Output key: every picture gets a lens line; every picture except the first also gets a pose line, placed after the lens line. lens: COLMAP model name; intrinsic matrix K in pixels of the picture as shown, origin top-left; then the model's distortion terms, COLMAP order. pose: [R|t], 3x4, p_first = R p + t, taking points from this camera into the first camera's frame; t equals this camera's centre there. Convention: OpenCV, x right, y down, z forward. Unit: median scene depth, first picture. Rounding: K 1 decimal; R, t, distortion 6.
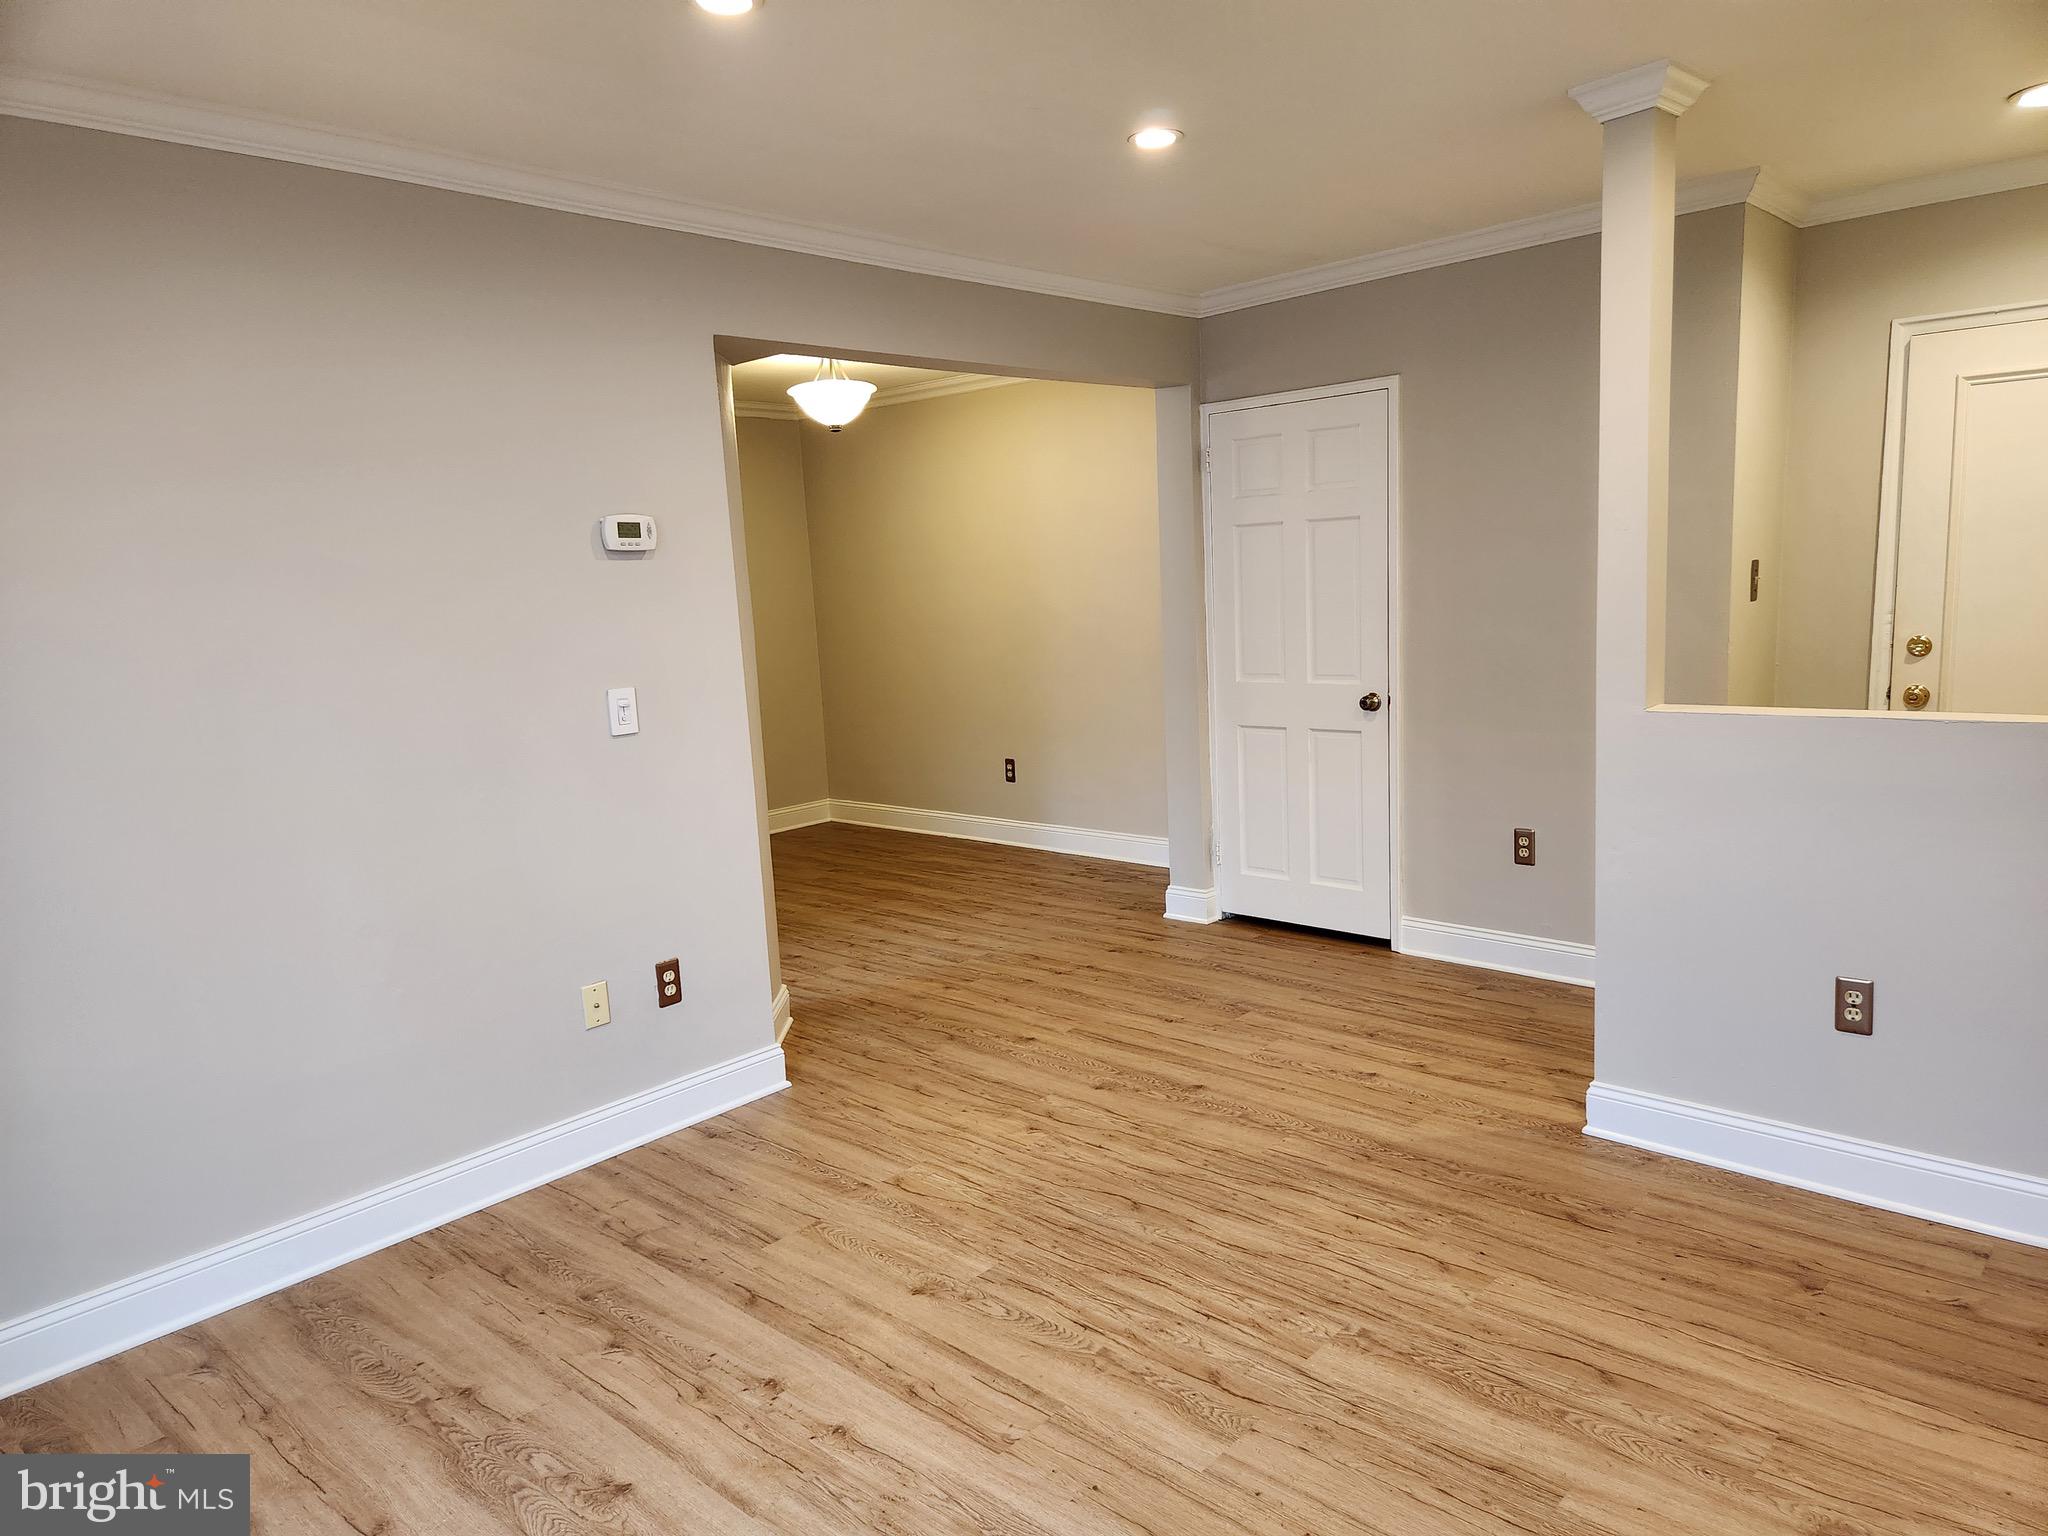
lens RADIAL K [[1367.1, 0, 1008.7], [0, 1367.1, 774.8], [0, 0, 1]] dist [0.047685, -0.017386]
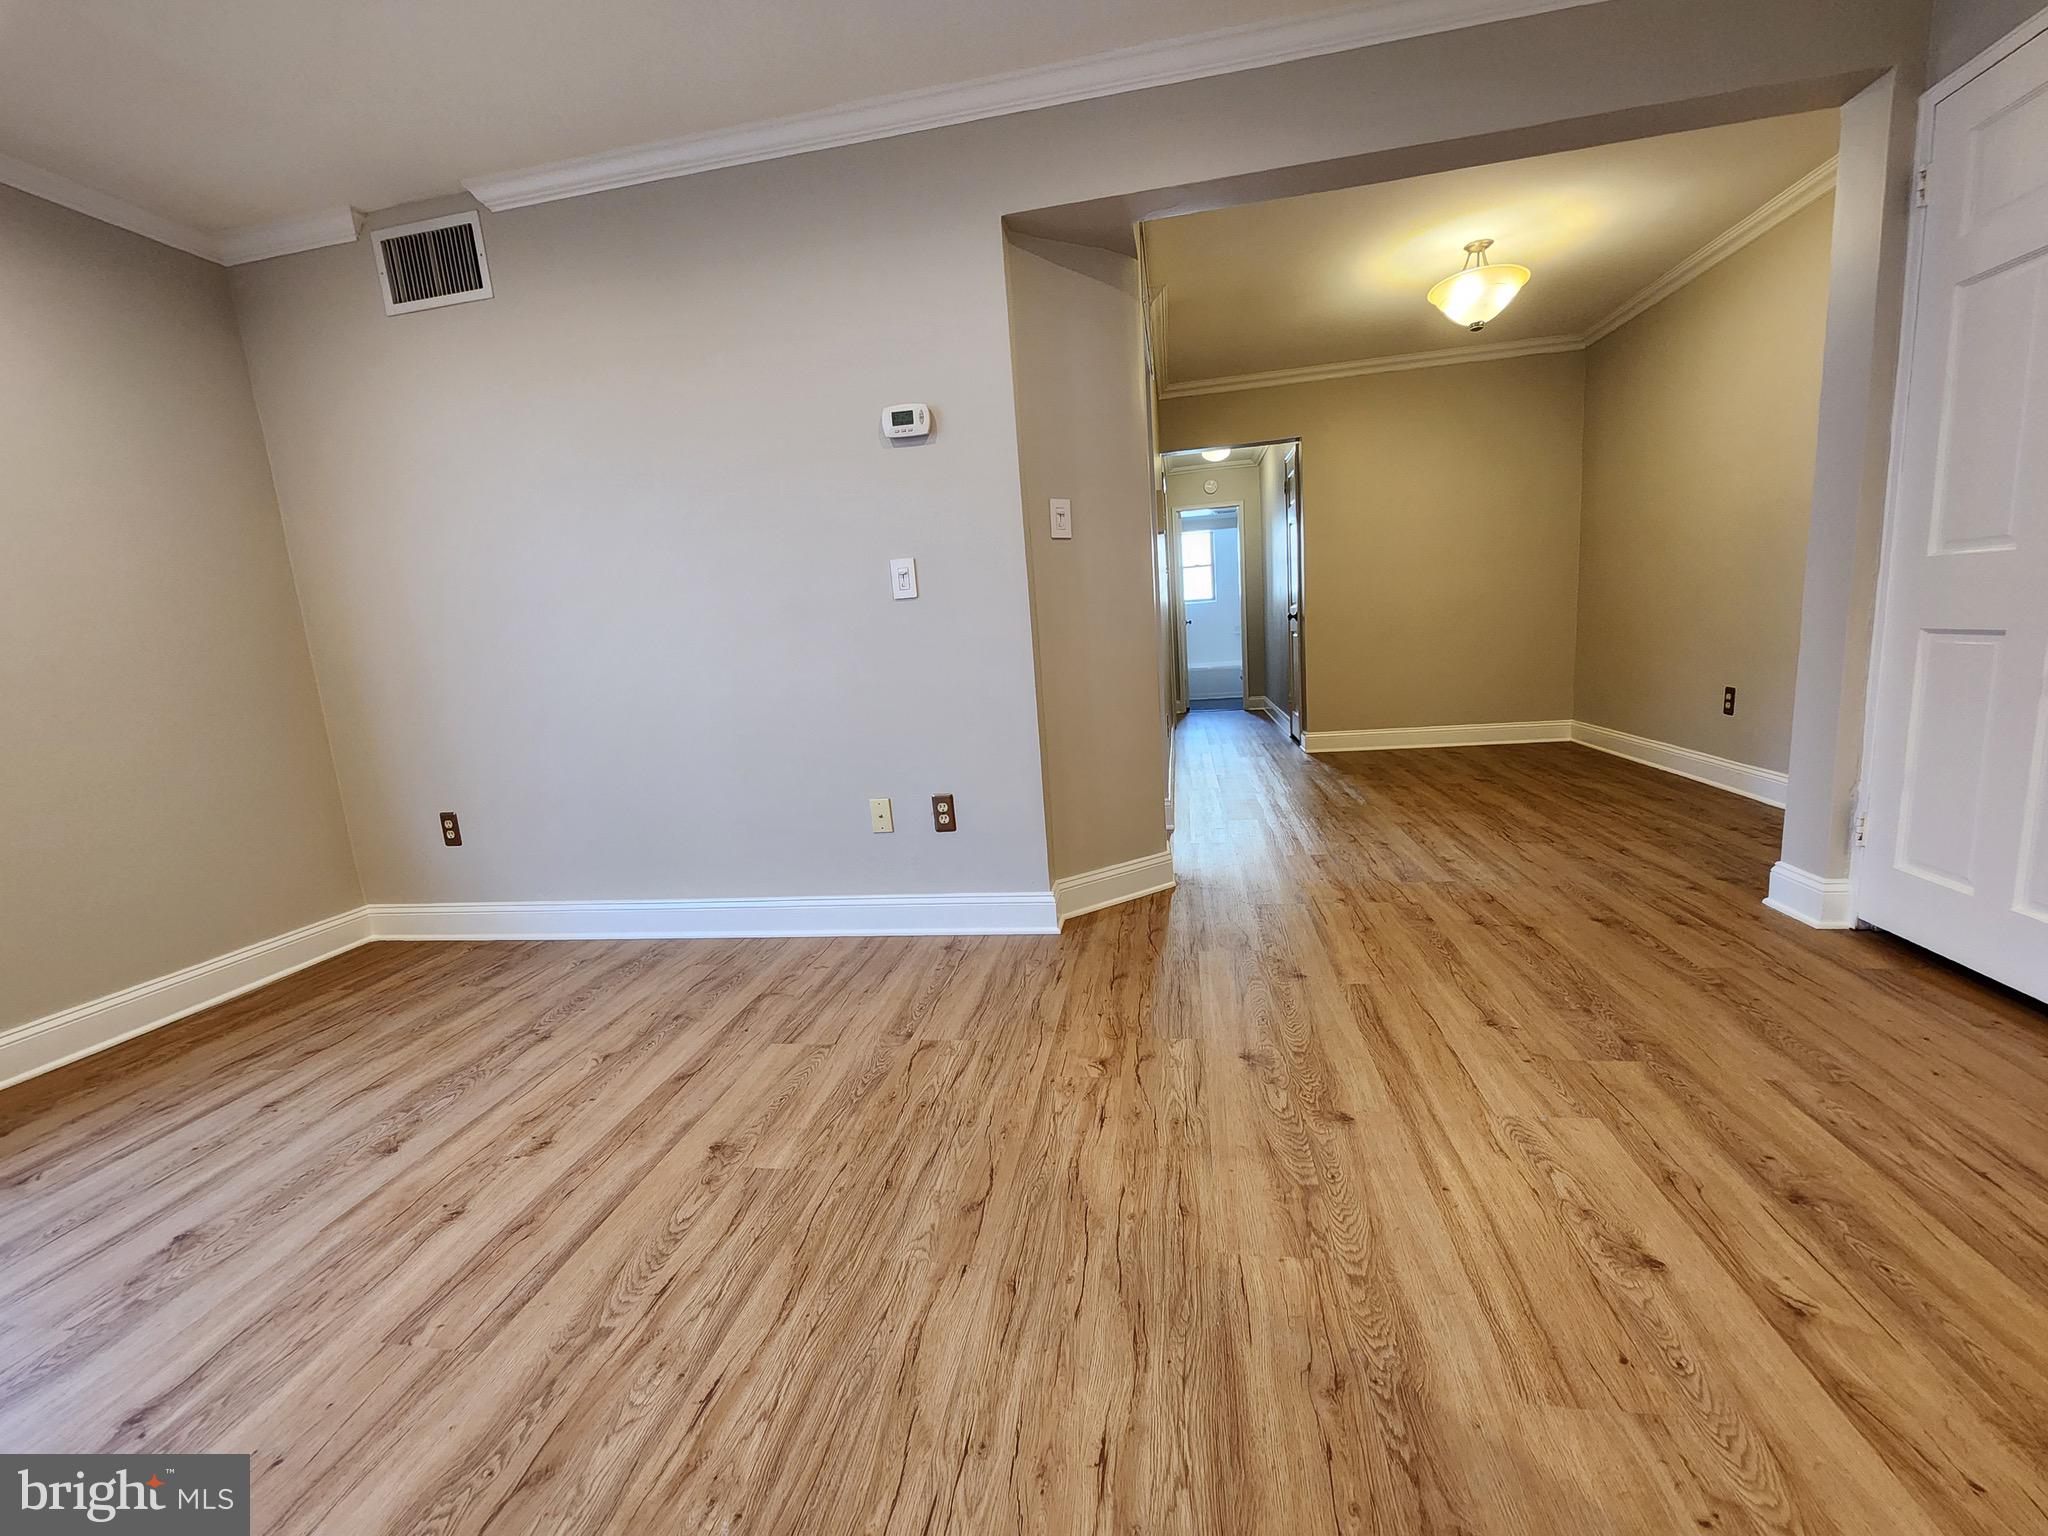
lens RADIAL K [[830.4, 0, 1029.2], [0, 830.4, 768.9], [0, 0, 1]] dist [0.000096, -0.000445]
pose [[0.546135, 0.151578, -0.823870, 0.370753], [-0.081124, 0.988440, 0.128080, 0.014535], [0.833760, -0.003114, 0.552118, 0.644529]]
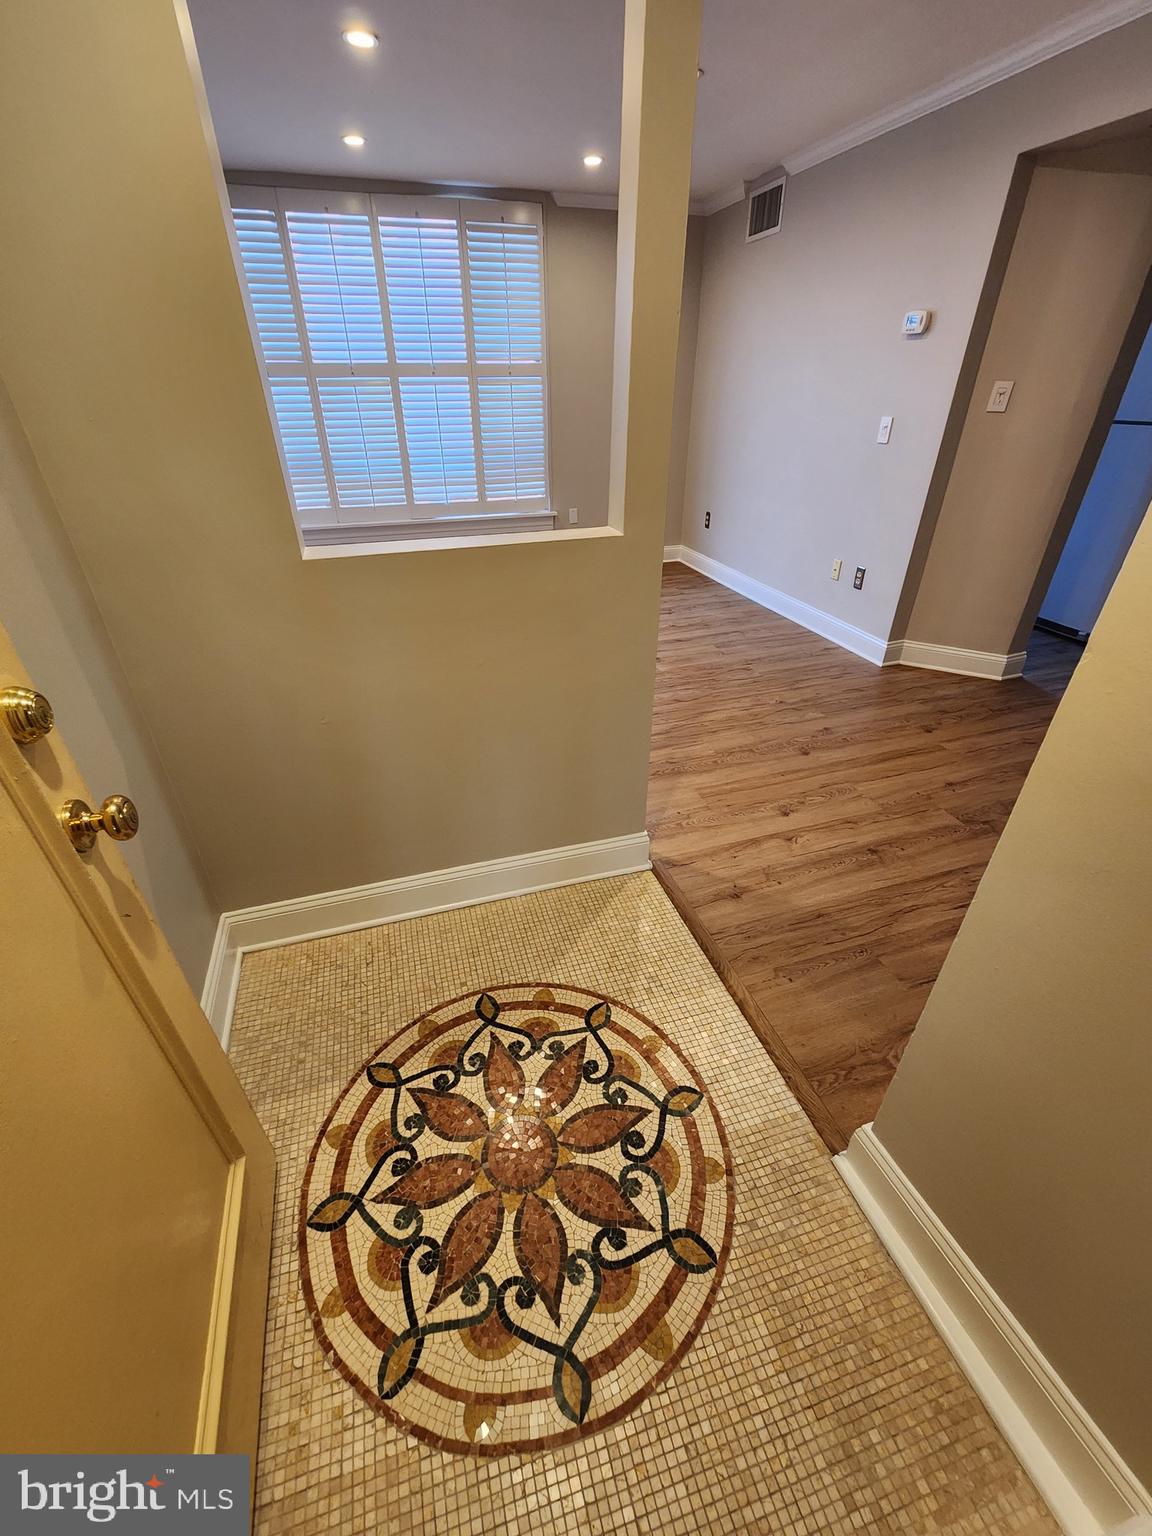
lens RADIAL K [[622.8, 0, 569.5], [0, 622.8, 769.9], [0, 0, 1]] dist [0.000096, -0.000445]
pose [[-0.498466, 0.507985, -0.702483, 0.783347], [-0.091909, 0.774797, 0.625494, -0.176190], [0.862023, 0.376352, -0.339522, 1.023387]]
